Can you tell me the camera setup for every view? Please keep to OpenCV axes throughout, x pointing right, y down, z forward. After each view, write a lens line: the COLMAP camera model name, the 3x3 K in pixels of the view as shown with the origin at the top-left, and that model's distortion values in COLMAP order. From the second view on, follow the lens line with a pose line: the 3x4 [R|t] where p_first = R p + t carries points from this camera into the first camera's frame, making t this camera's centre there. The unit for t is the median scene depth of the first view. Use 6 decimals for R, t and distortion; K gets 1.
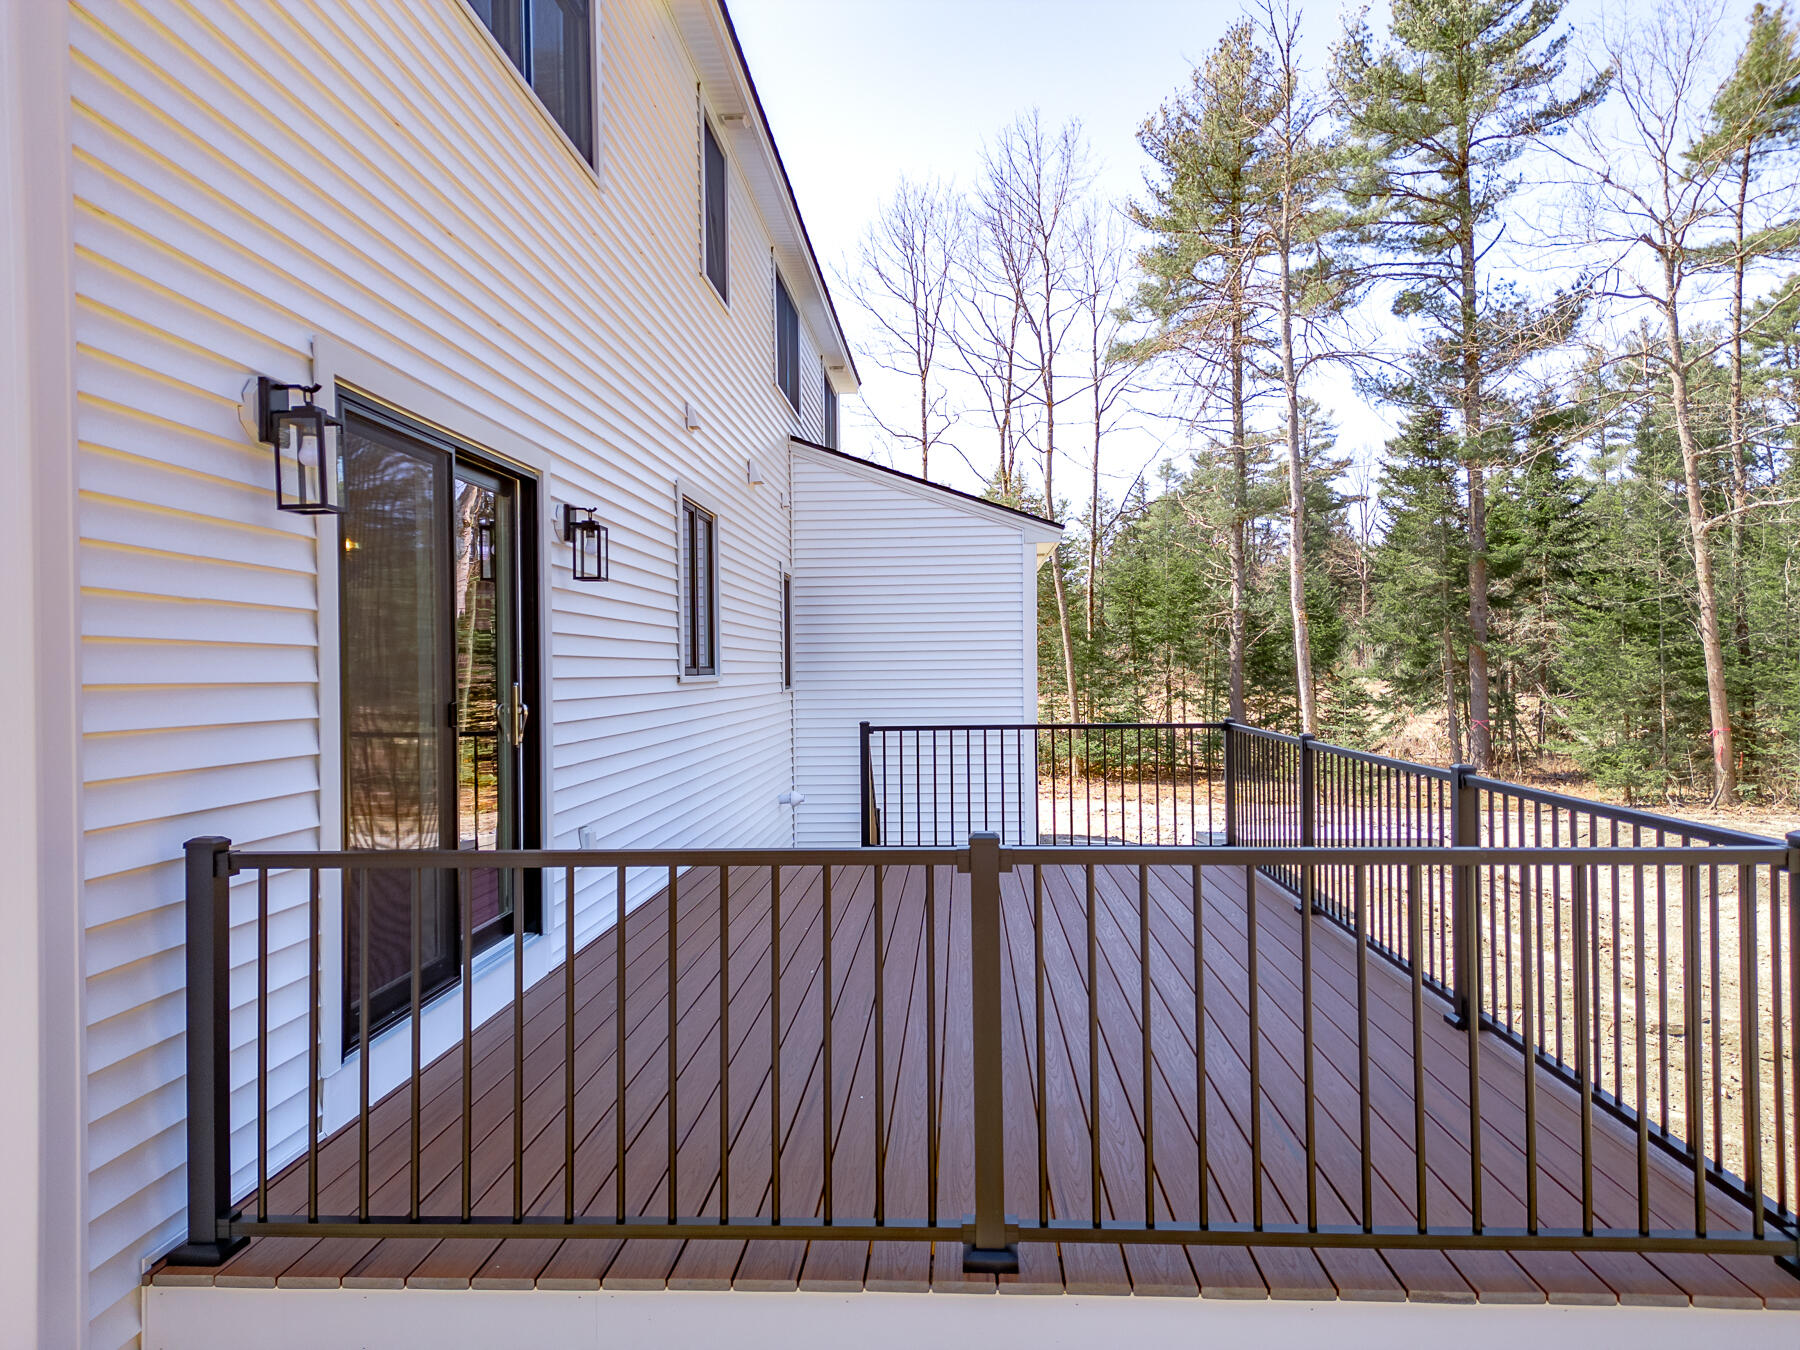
lens RADIAL K [[1255.2, 0, 908.2], [0, 1255.2, 660.7], [0, 0, 1]] dist [0.052213, -0.001856]
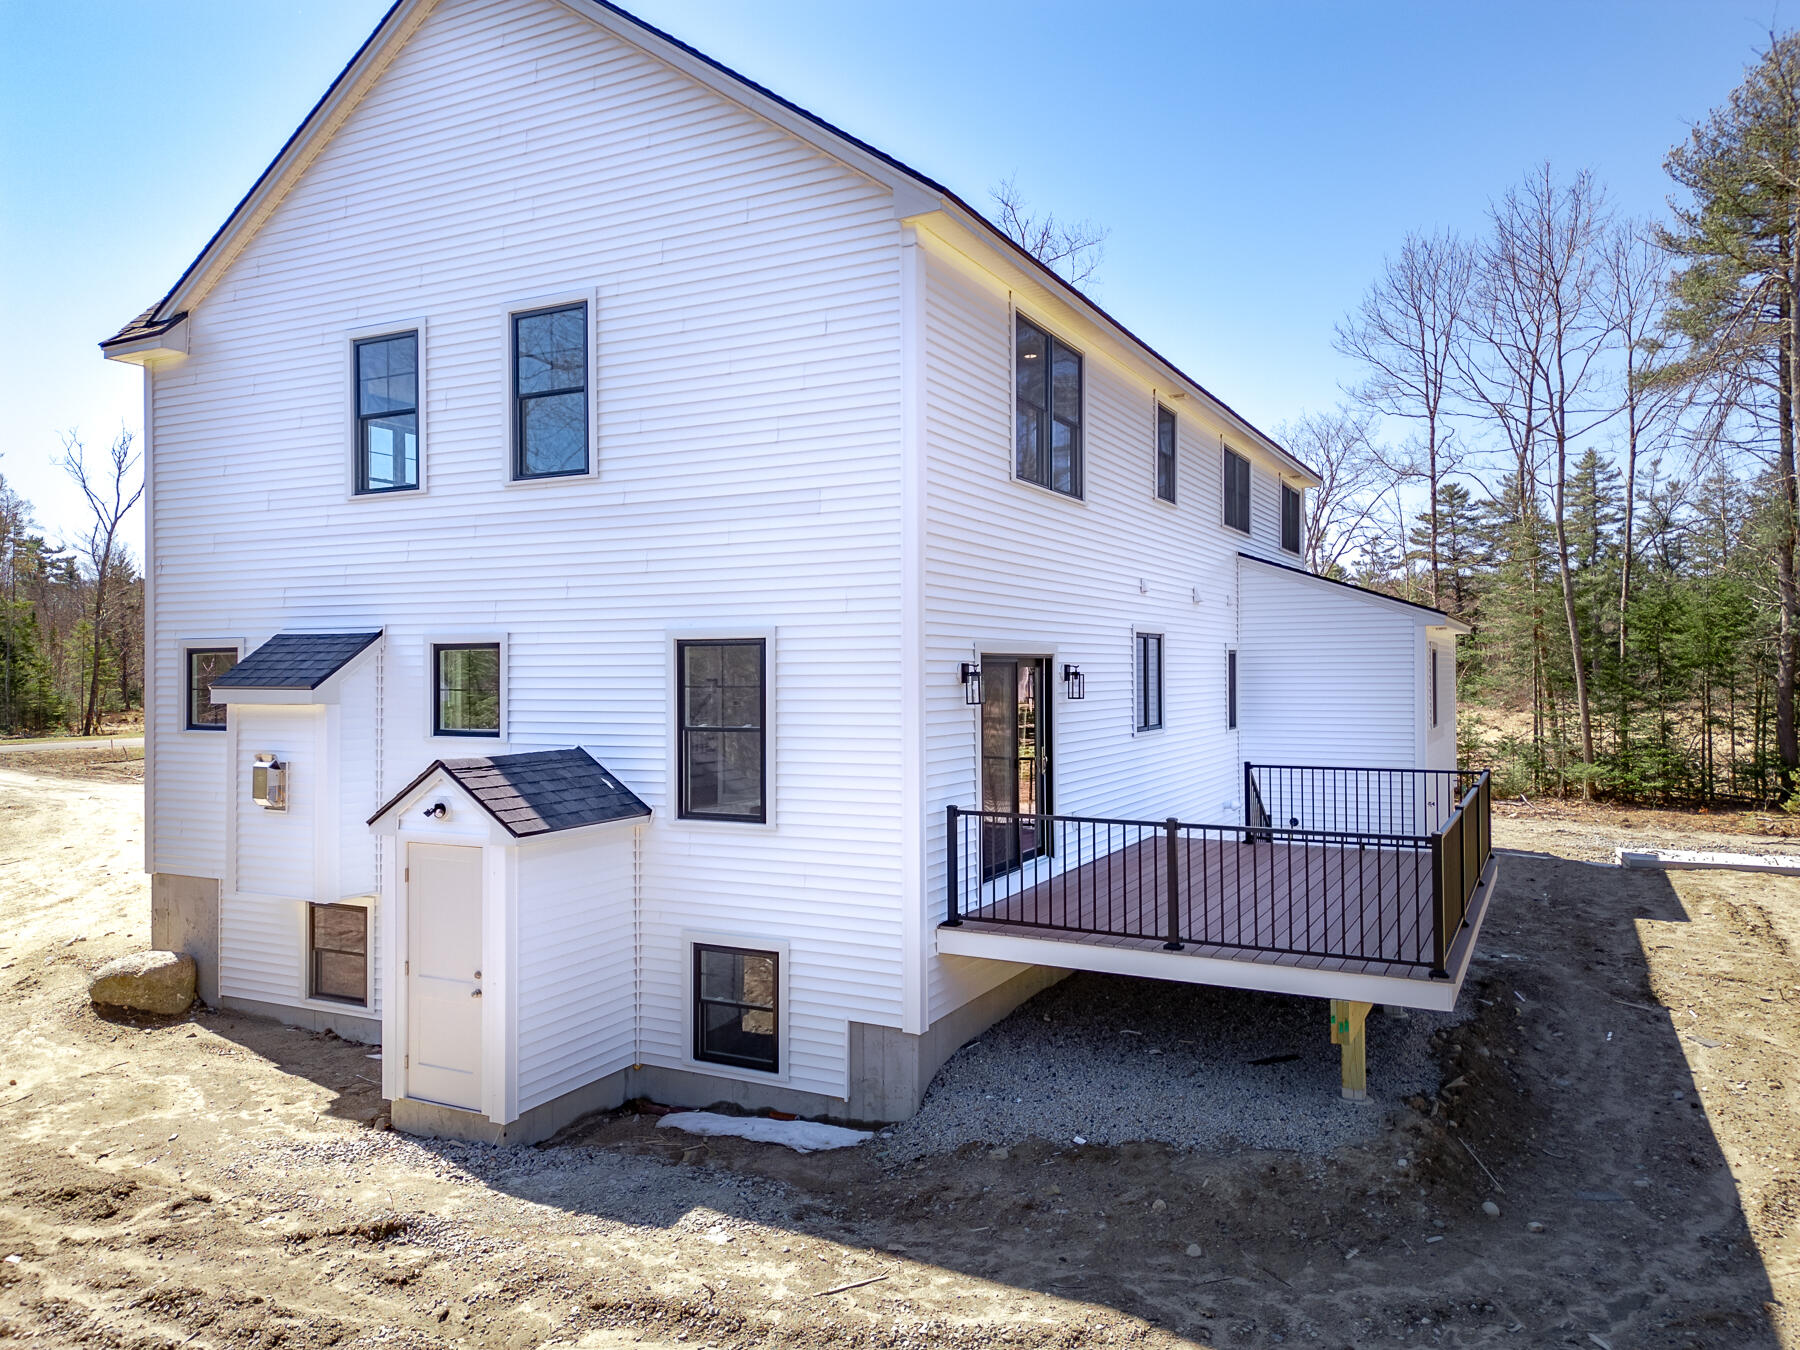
lens RADIAL K [[1255.2, 0, 908.2], [0, 1255.2, 660.7], [0, 0, 1]] dist [0.052213, -0.001856]
pose [[0.908161, 0.001404, -0.418618, 0.258802], [-0.001083, 0.999999, 0.001004, -0.086374], [0.418619, -0.000458, 0.908162, -0.720607]]
